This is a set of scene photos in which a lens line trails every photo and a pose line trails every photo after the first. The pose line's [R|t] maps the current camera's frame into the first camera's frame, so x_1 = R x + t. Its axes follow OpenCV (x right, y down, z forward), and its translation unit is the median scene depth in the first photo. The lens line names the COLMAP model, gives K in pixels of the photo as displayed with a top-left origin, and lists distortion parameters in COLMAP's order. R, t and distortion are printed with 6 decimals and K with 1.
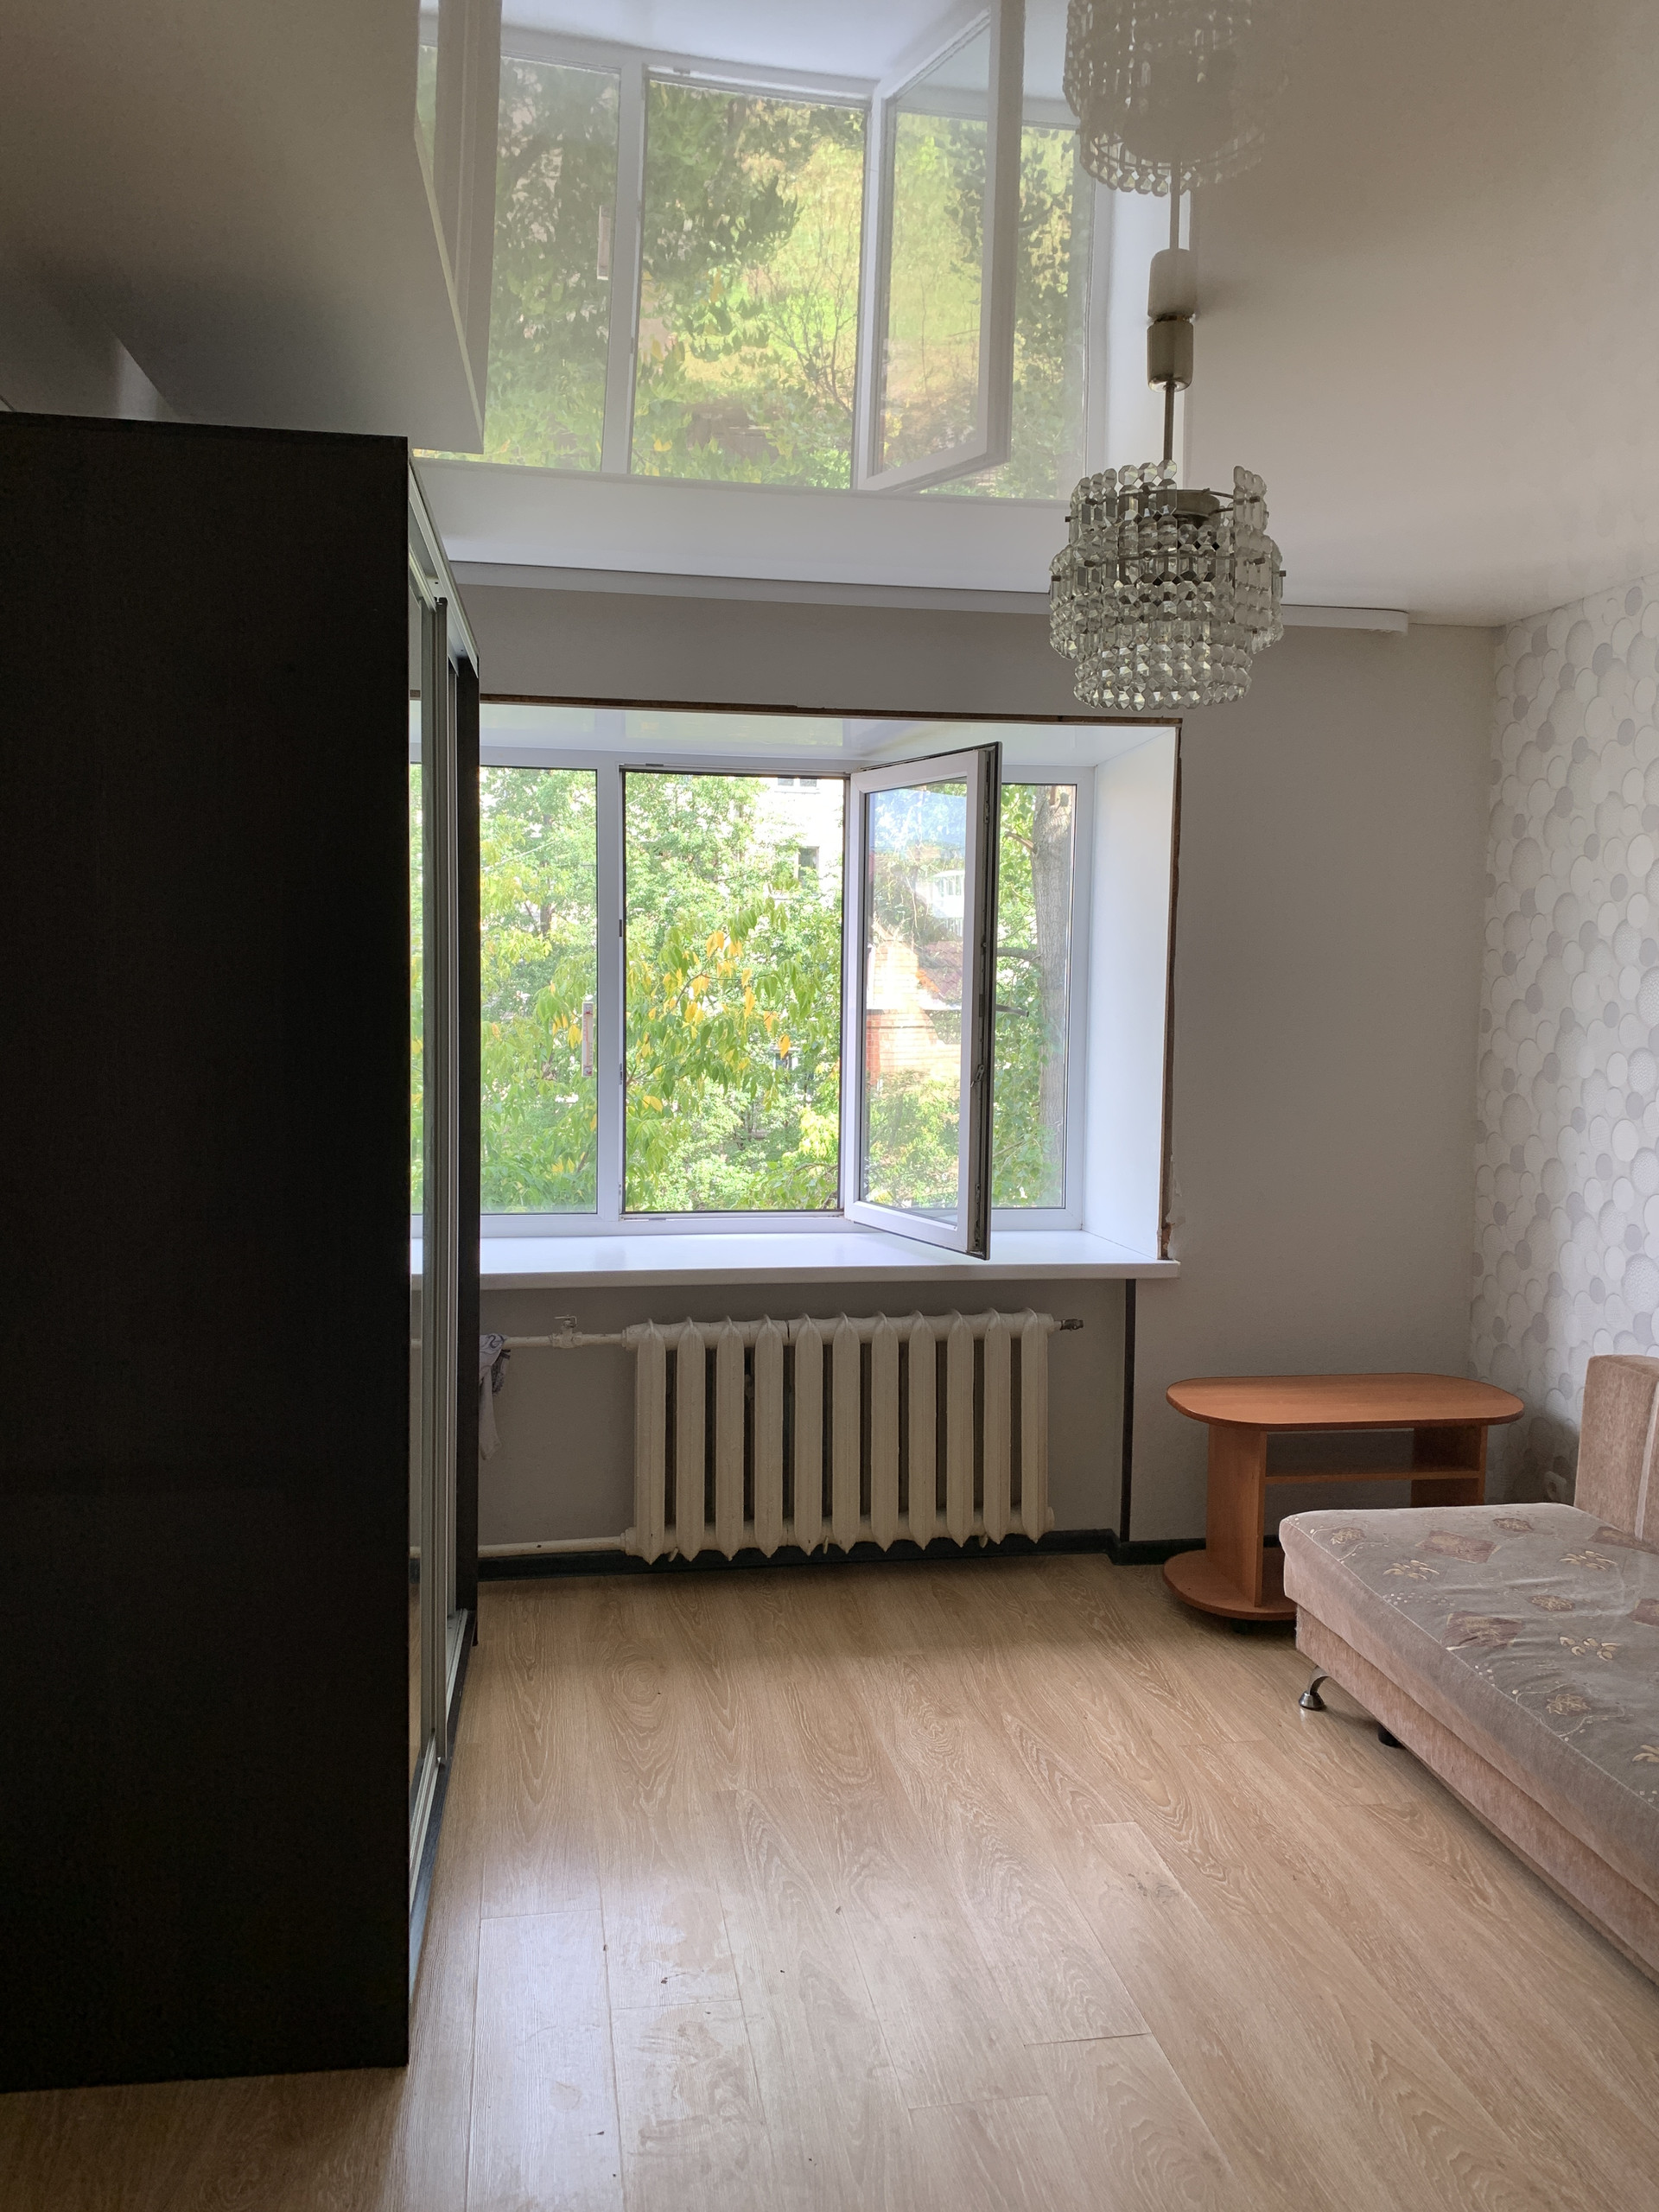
lens RADIAL K [[1713.3, 0, 833.2], [0, 1713.3, 1022.9], [0, 0, 1]] dist [0.013060, -0.000624]
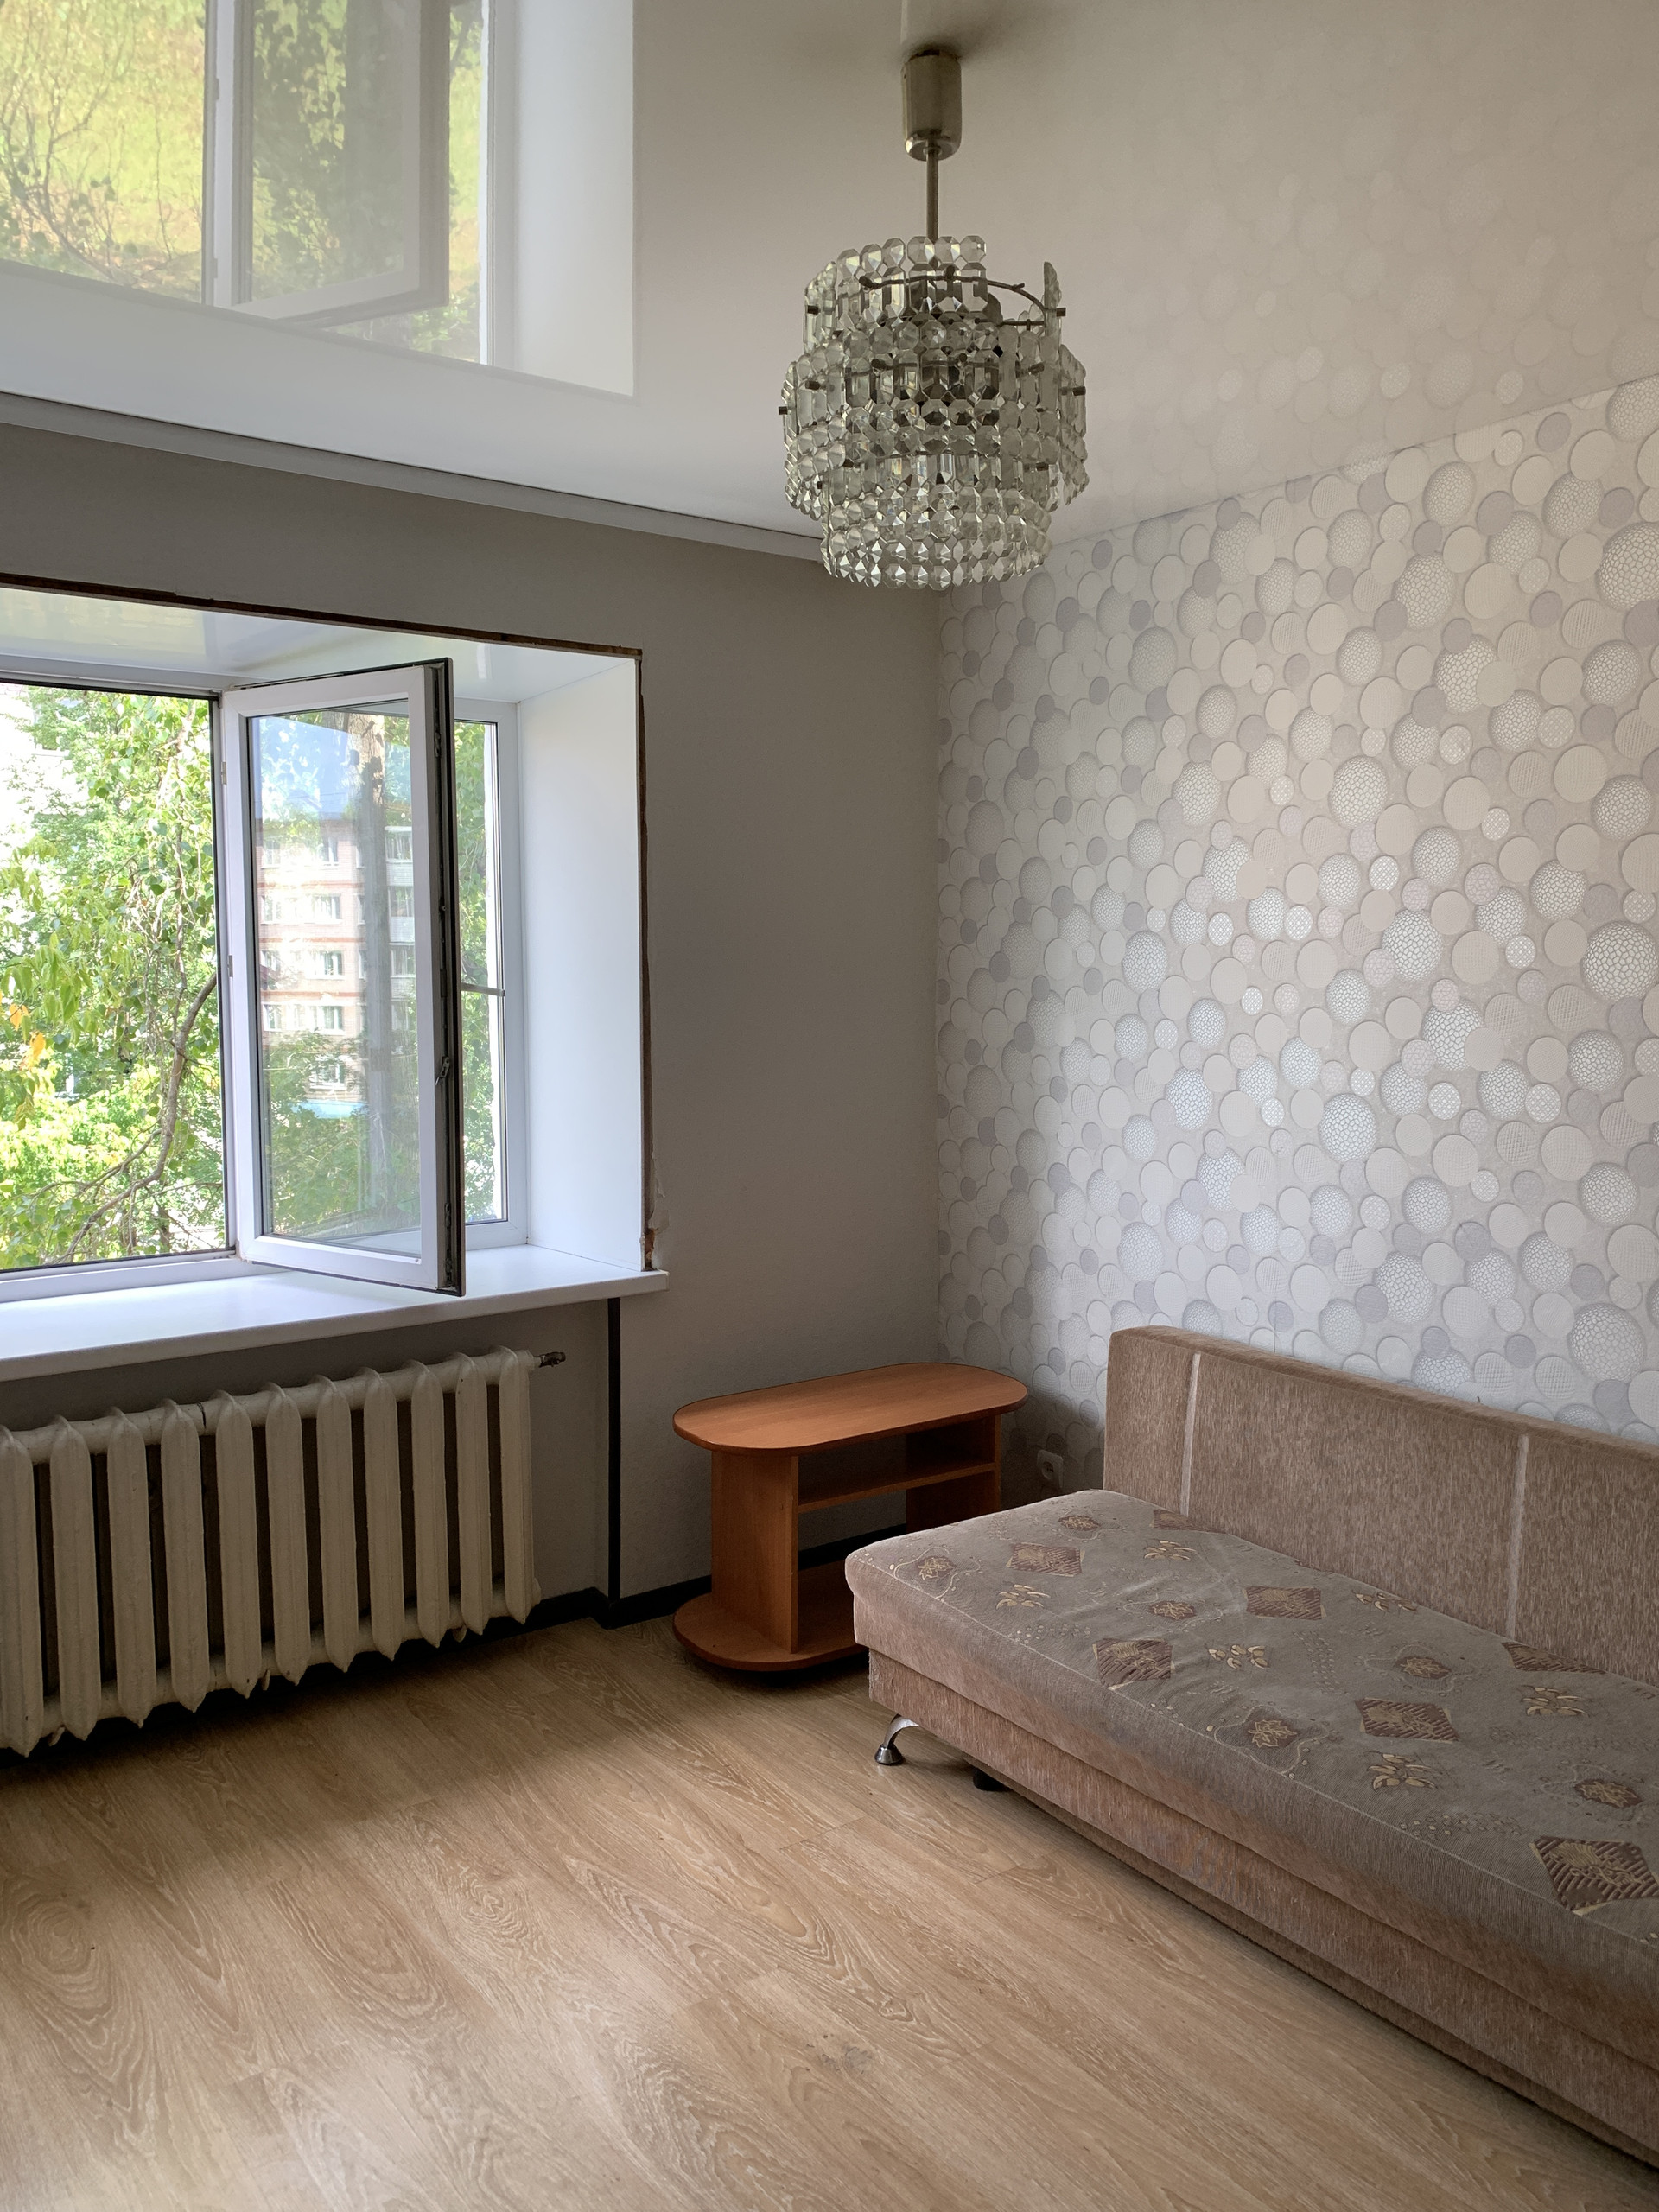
lens RADIAL K [[1713.3, 0, 833.2], [0, 1713.3, 1022.9], [0, 0, 1]] dist [0.013060, -0.000624]
pose [[0.894811, -0.035203, 0.445055, -0.124588], [0.028394, 0.999356, 0.021959, -0.006903], [-0.445541, -0.007012, 0.895234, 0.199773]]
